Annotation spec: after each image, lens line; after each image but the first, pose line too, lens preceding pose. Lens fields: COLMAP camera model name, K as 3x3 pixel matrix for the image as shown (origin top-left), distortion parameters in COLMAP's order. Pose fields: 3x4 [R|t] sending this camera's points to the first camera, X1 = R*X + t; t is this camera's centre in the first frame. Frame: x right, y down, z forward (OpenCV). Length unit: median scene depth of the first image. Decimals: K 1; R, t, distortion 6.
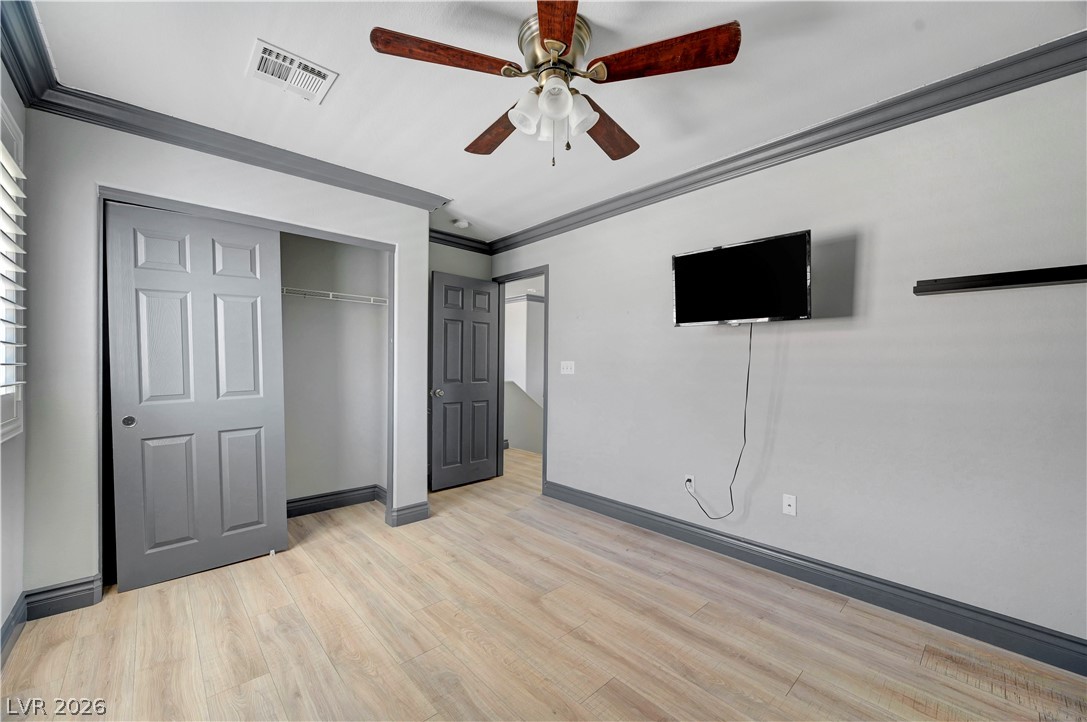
lens RADIAL K [[427.2, 0, 545.6], [0, 427.2, 363.3], [0, 0, 1]] dist [-0.001329, 0.000327]
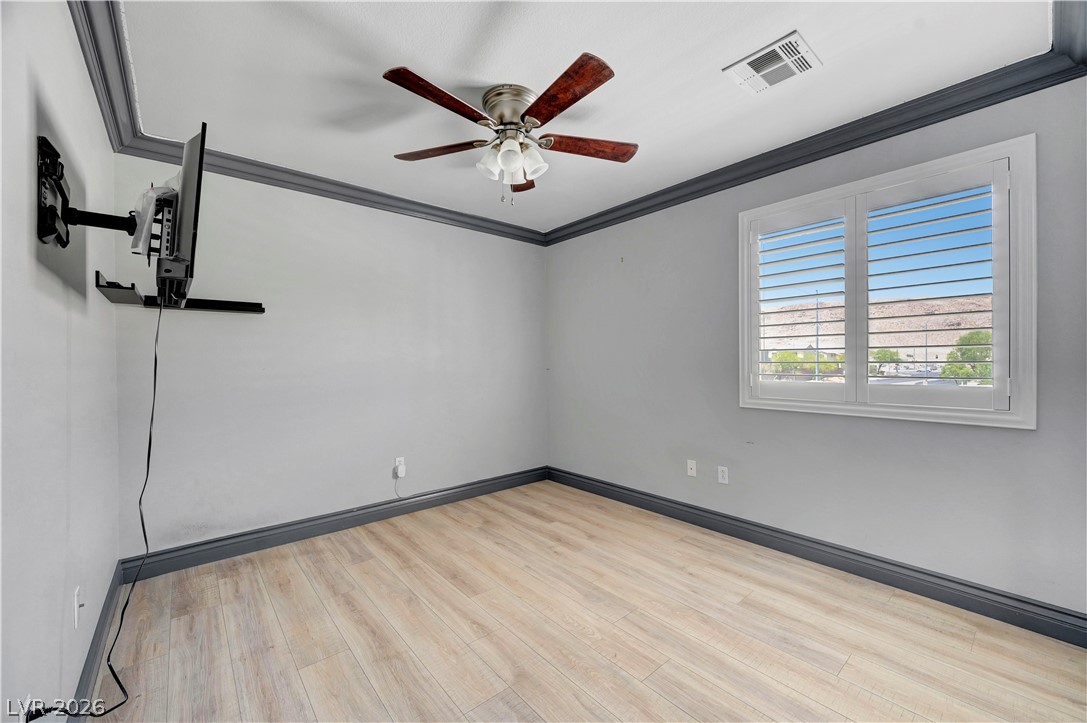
lens RADIAL K [[427.2, 0, 545.6], [0, 427.2, 363.8], [0, 0, 1]] dist [-0.001329, 0.000327]
pose [[-0.999191, 0.002381, 0.040137, -0.114607], [0.002415, 0.999997, 0.000797, 0.003678], [-0.040135, 0.000893, -0.999194, 2.022473]]
